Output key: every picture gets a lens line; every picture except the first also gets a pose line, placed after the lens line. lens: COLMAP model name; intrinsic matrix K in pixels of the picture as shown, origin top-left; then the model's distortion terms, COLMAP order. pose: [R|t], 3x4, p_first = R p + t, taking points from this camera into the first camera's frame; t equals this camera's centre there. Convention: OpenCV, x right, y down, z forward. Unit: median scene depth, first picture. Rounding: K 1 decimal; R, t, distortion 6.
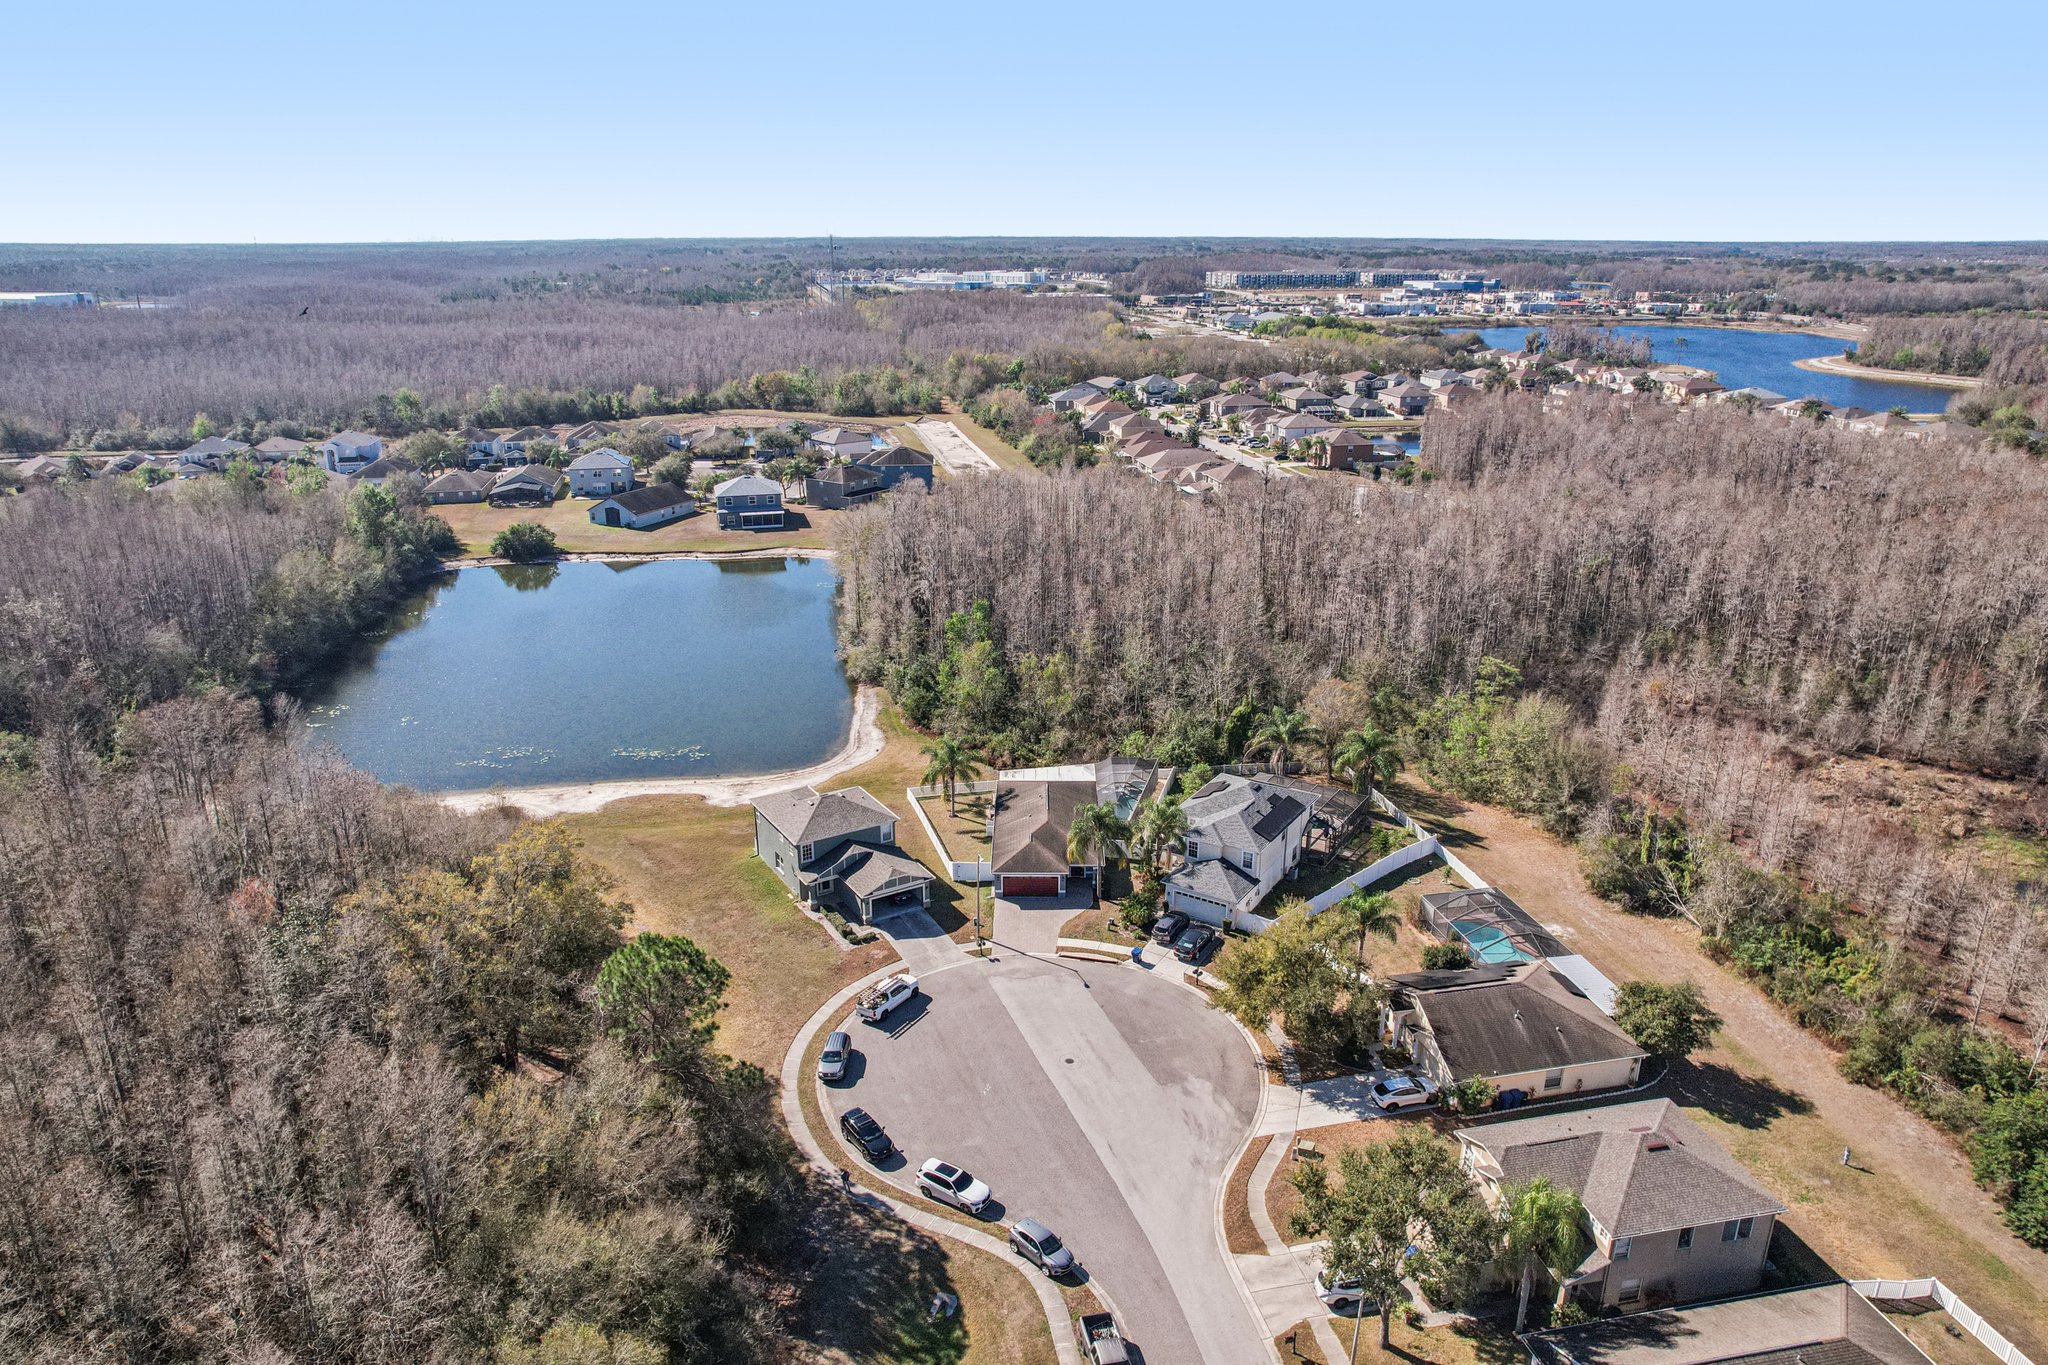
lens RADIAL K [[1334.6, 0, 1039.5], [0, 1334.6, 702.5], [0, 0, 1]] dist [-0.066683, 0.057680]
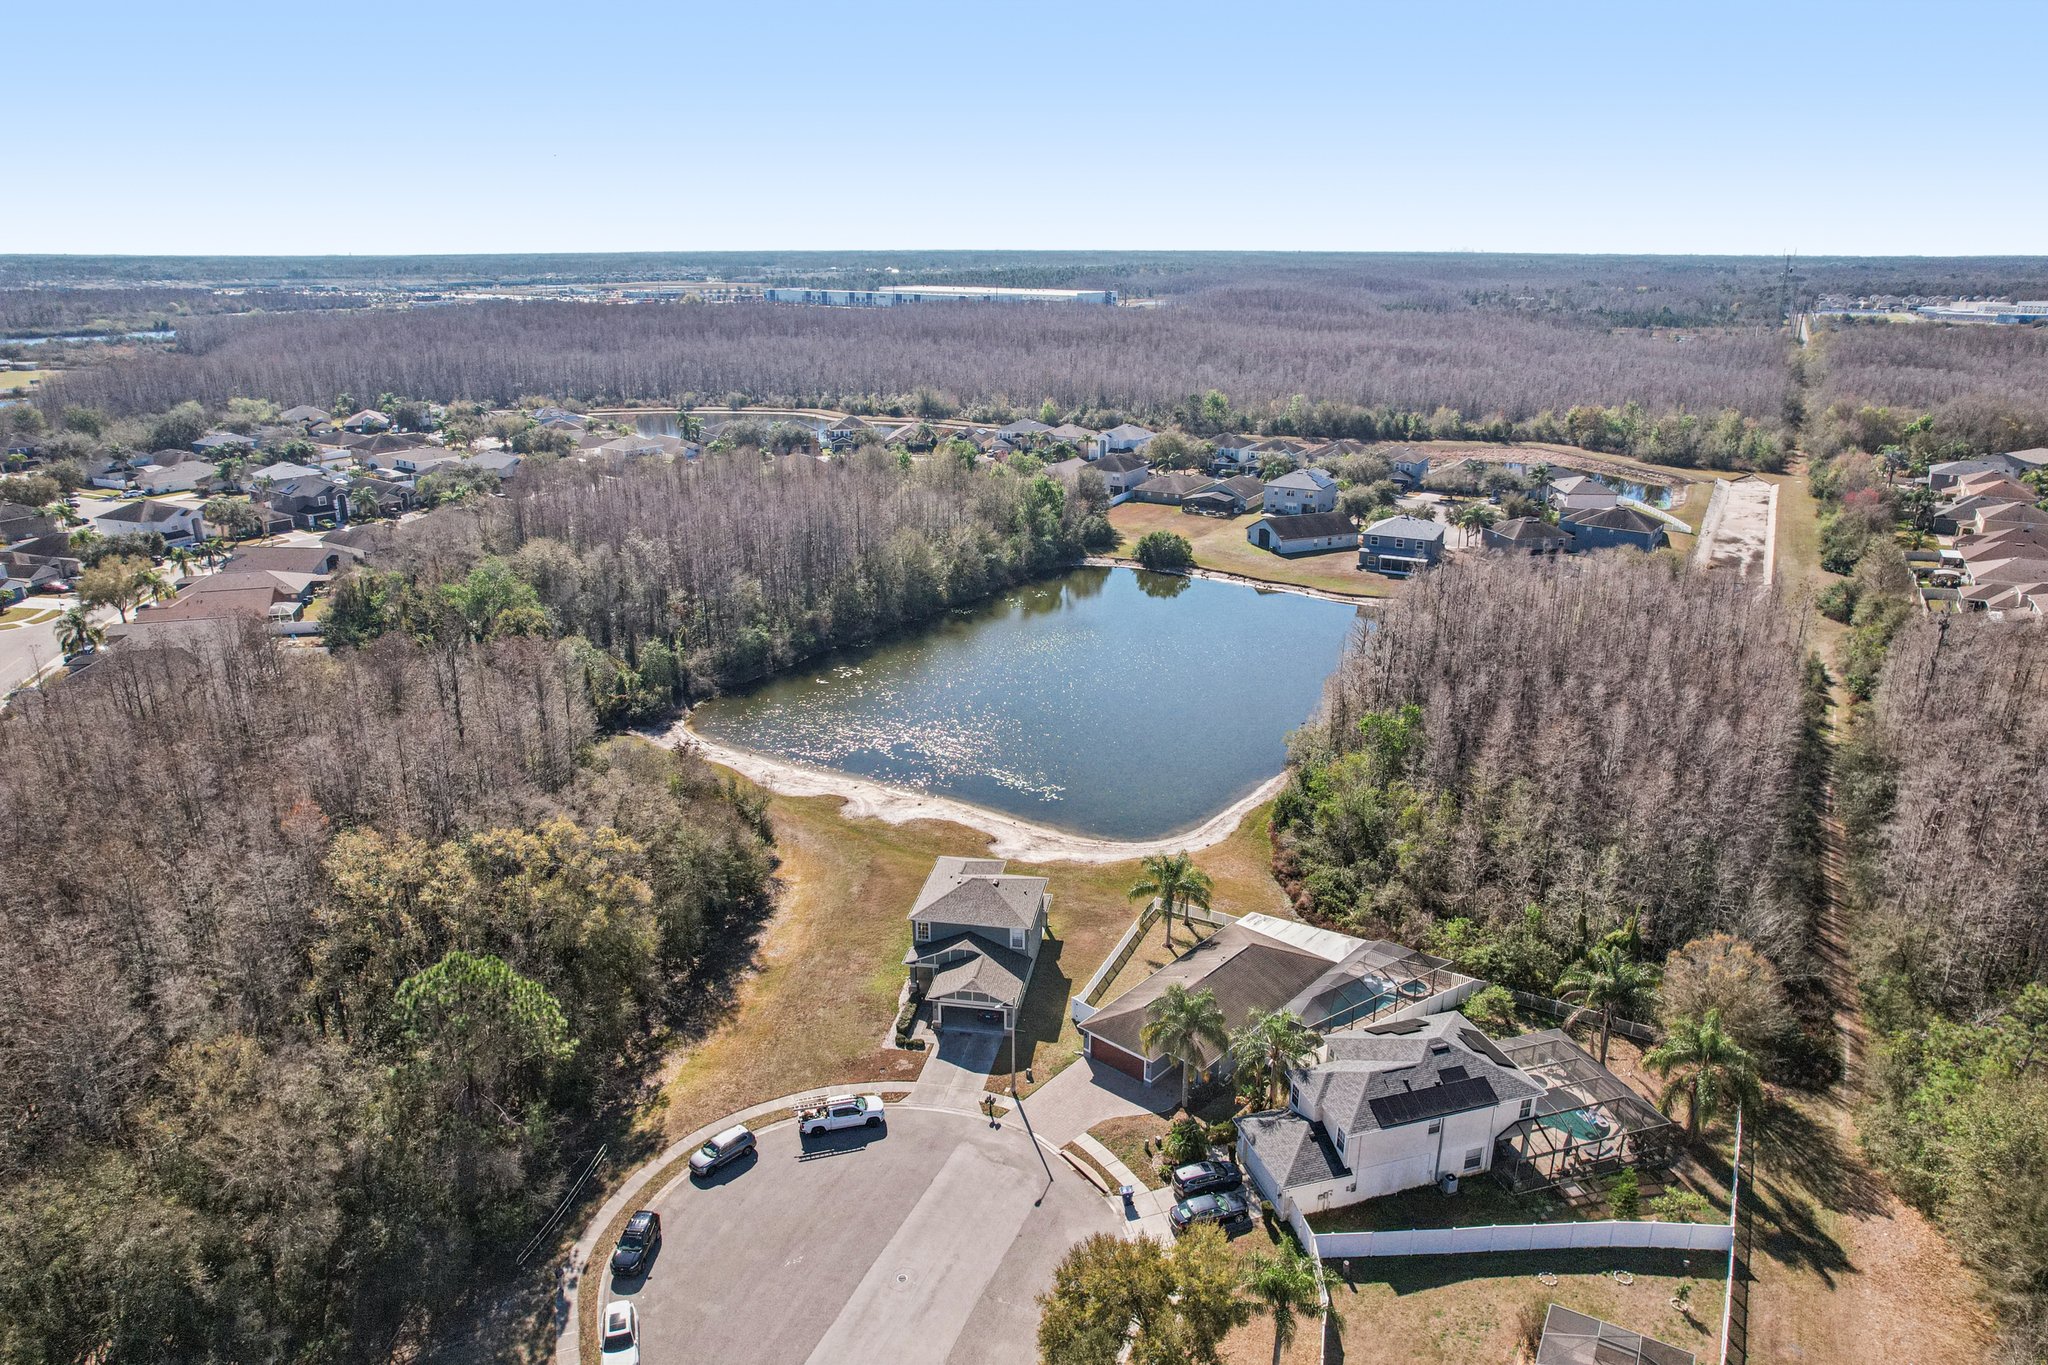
lens RADIAL K [[1334.6, 0, 1024.1], [0, 1334.6, 682.5], [0, 0, 1]] dist [-0.066683, 0.057680]
pose [[0.751239, 0.208041, -0.626386, 0.334462], [-0.222007, 0.973376, 0.057028, -0.097813], [0.621573, 0.096220, 0.777424, 0.249713]]
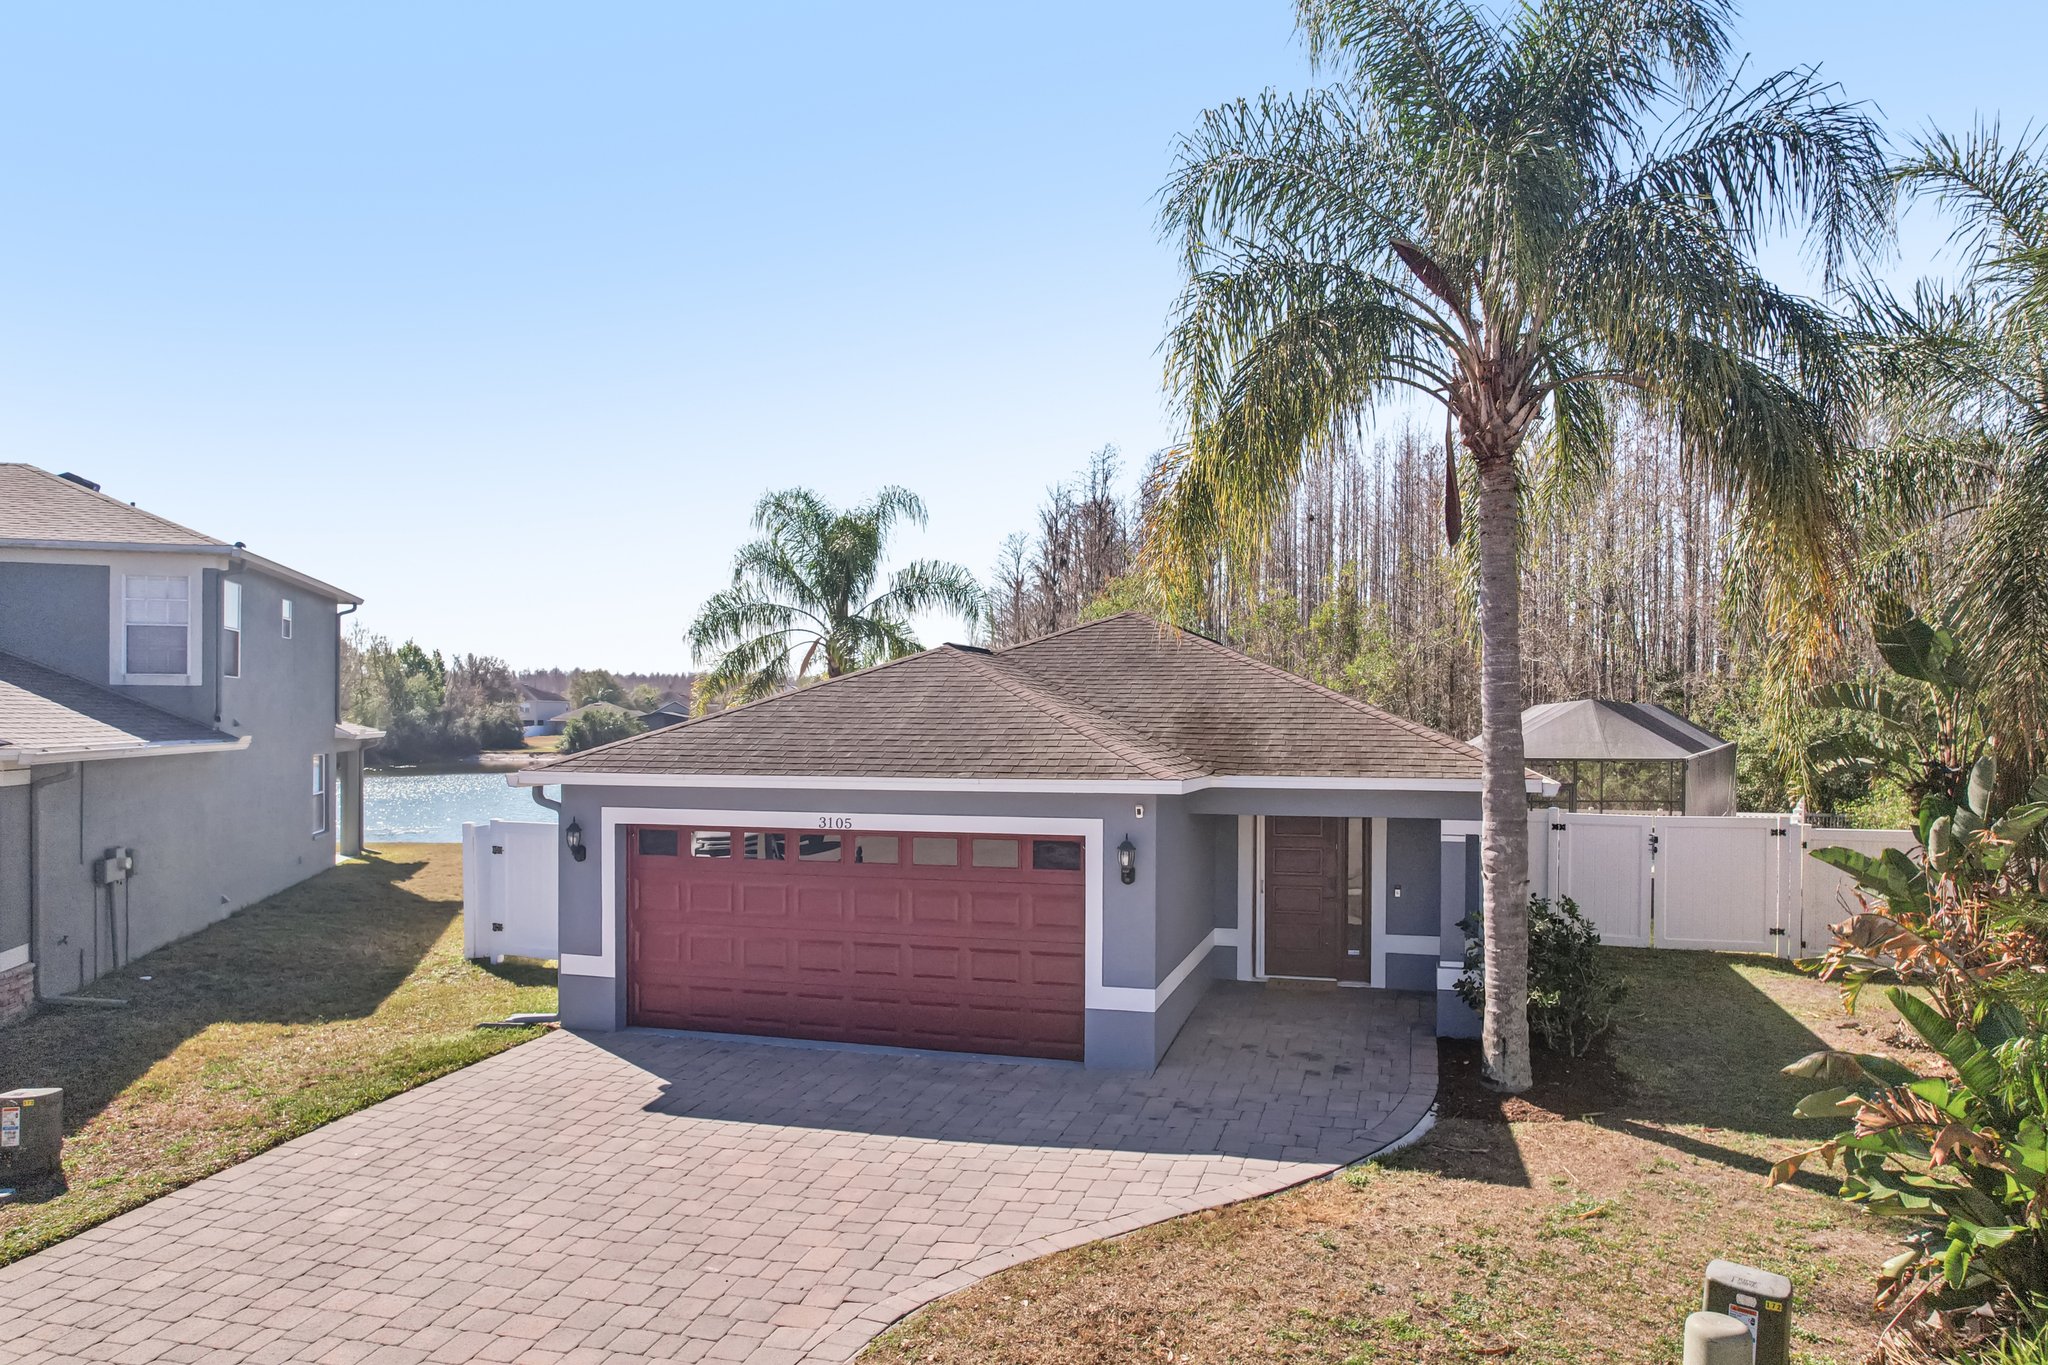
lens RADIAL K [[1334.6, 0, 1034.8], [0, 1334.6, 739.7], [0, 0, 1]] dist [-0.066683, 0.057680]
pose [[0.962704, 0.010625, -0.270349, 0.030621], [-0.097065, 0.946273, -0.308456, 0.125373], [0.252547, 0.323193, 0.912012, 0.726487]]
